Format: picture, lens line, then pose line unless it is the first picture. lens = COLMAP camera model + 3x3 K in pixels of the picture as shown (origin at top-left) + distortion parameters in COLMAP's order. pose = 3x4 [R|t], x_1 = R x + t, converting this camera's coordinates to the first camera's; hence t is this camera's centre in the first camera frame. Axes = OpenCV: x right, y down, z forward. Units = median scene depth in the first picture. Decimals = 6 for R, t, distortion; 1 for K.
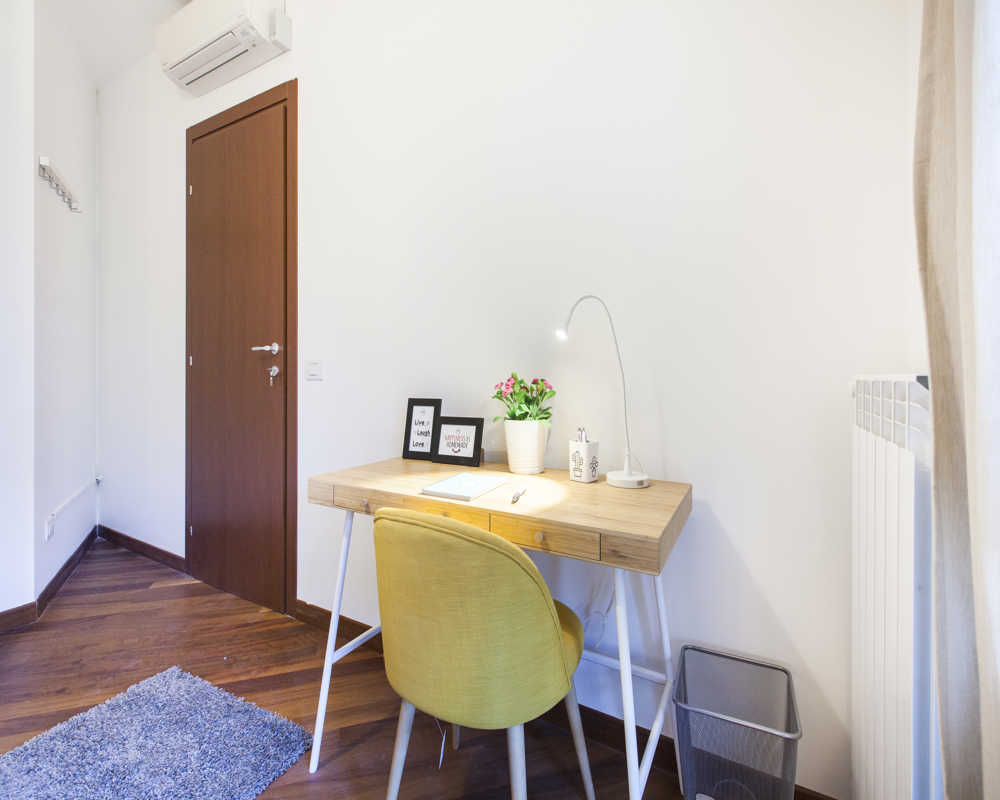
lens RADIAL K [[458.5, 0, 485.8], [0, 458.5, 376.2], [0, 0, 1]] dist [0.001237, -0.001140]
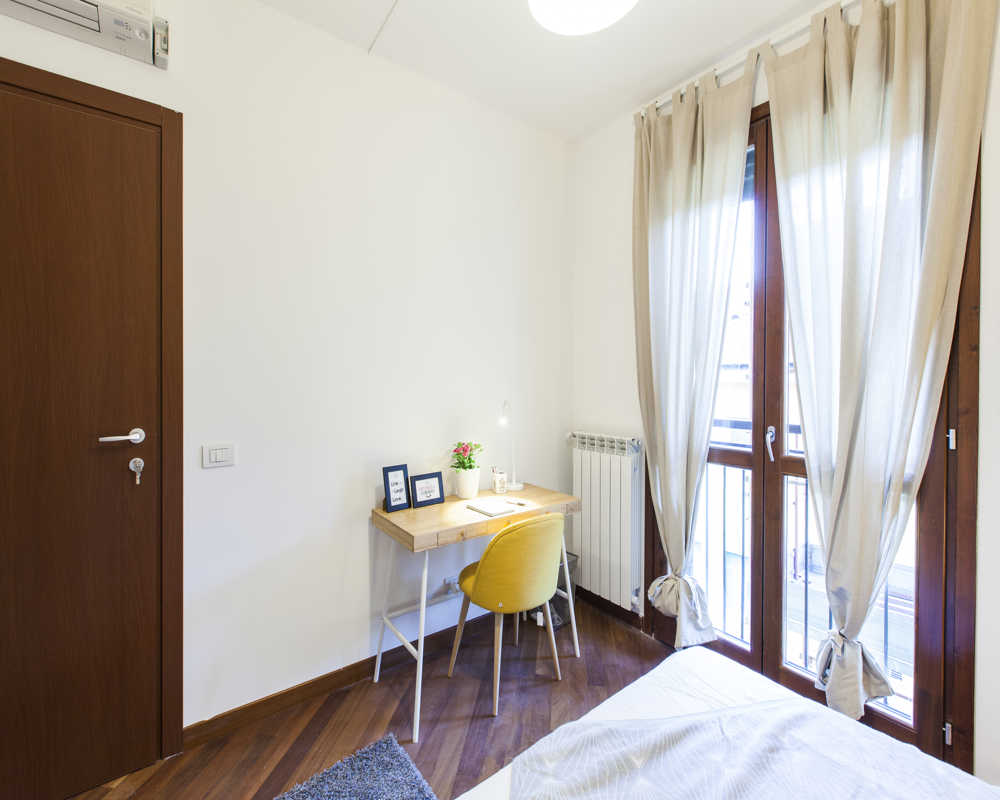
lens RADIAL K [[458.5, 0, 485.8], [0, 458.5, 376.2], [0, 0, 1]] dist [0.001237, -0.001140]
pose [[0.408338, 0.000147, 0.912831, -1.377132], [0.005287, 0.999983, -0.002526, -0.231429], [-0.912815, 0.005857, 0.408330, 0.198217]]
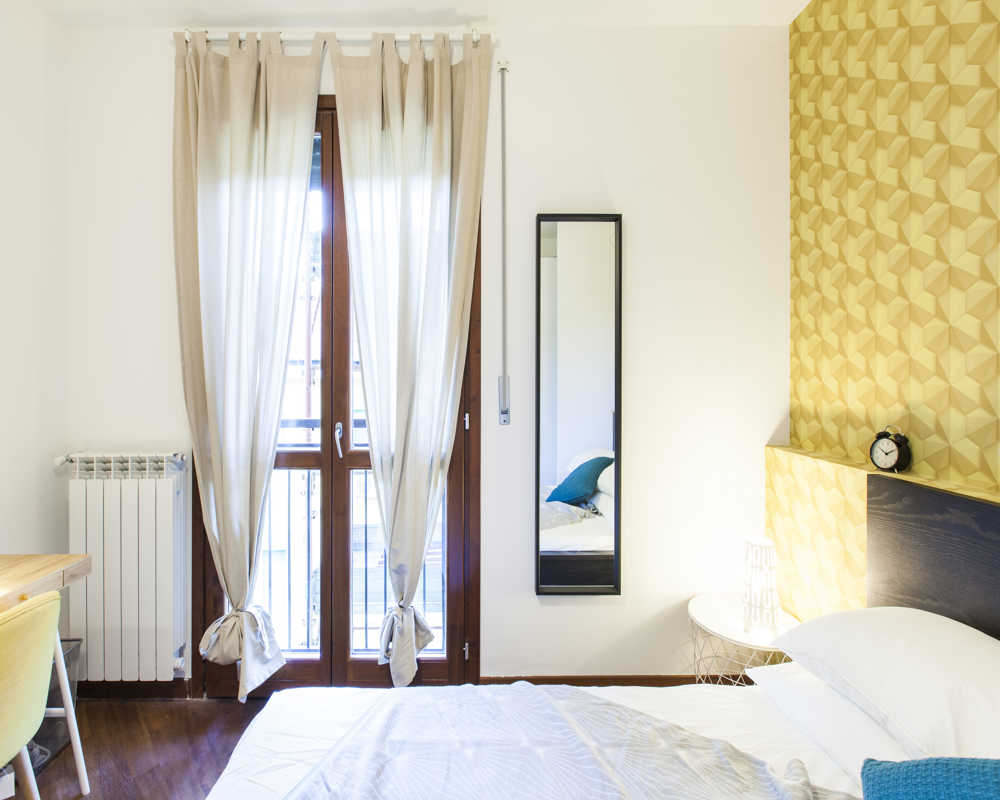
lens RADIAL K [[458.5, 0, 485.8], [0, 458.5, 376.2], [0, 0, 1]] dist [0.001237, -0.001140]
pose [[-0.506598, -0.003865, 0.862174, -1.178000], [0.004512, 0.999964, 0.007134, -0.226765], [-0.862170, 0.007504, -0.506563, 0.290630]]
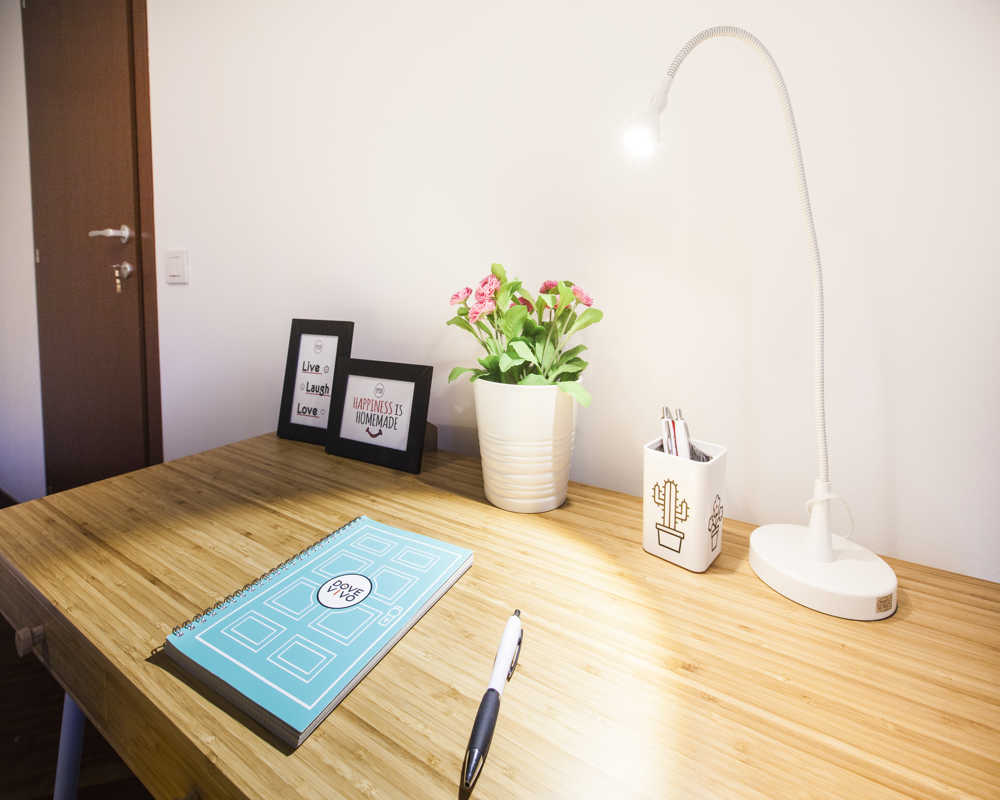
lens RADIAL K [[457.6, 0, 472.4], [0, 457.6, 313.3], [0, 0, 1]] dist [0.001074, -0.000118]
pose [[0.999961, 0.007124, -0.005282, 0.037755], [-0.006786, 0.998084, 0.061496, 0.010006], [0.005710, -0.061457, 0.998093, 0.536179]]
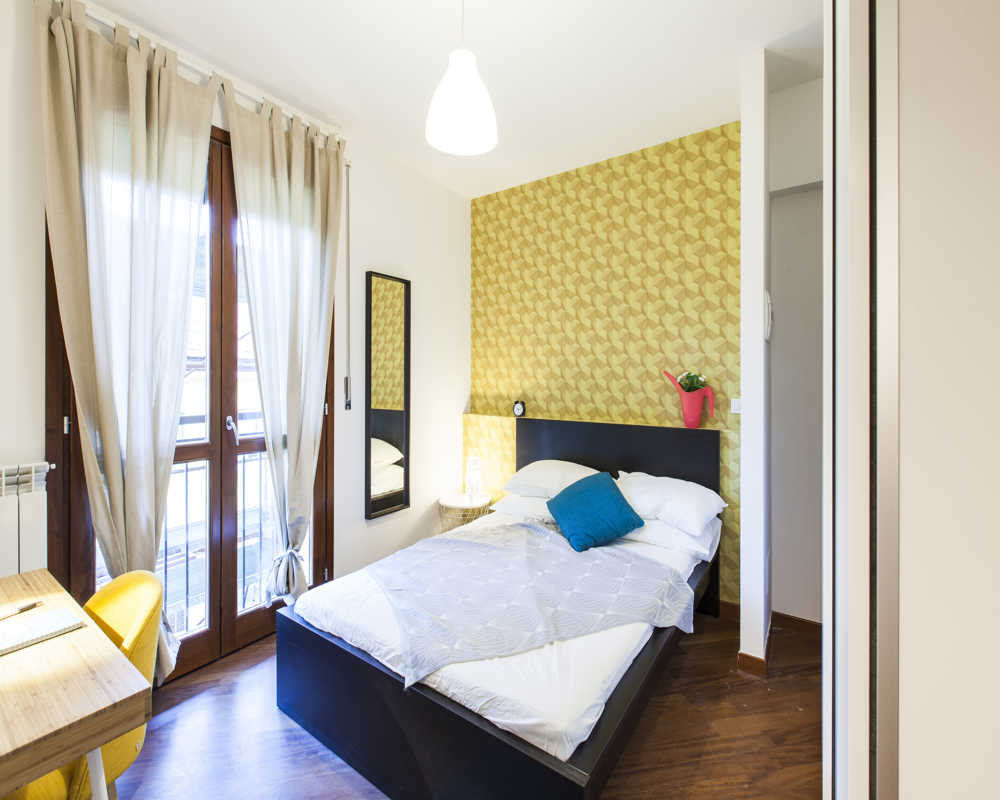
lens RADIAL K [[458.5, 0, 485.8], [0, 458.5, 376.2], [0, 0, 1]] dist [0.001237, -0.001140]
pose [[-0.995231, -0.008588, 0.097163, -0.830168], [-0.008138, 0.999954, 0.005034, -0.234380], [-0.097202, 0.004219, -0.995256, 1.430926]]
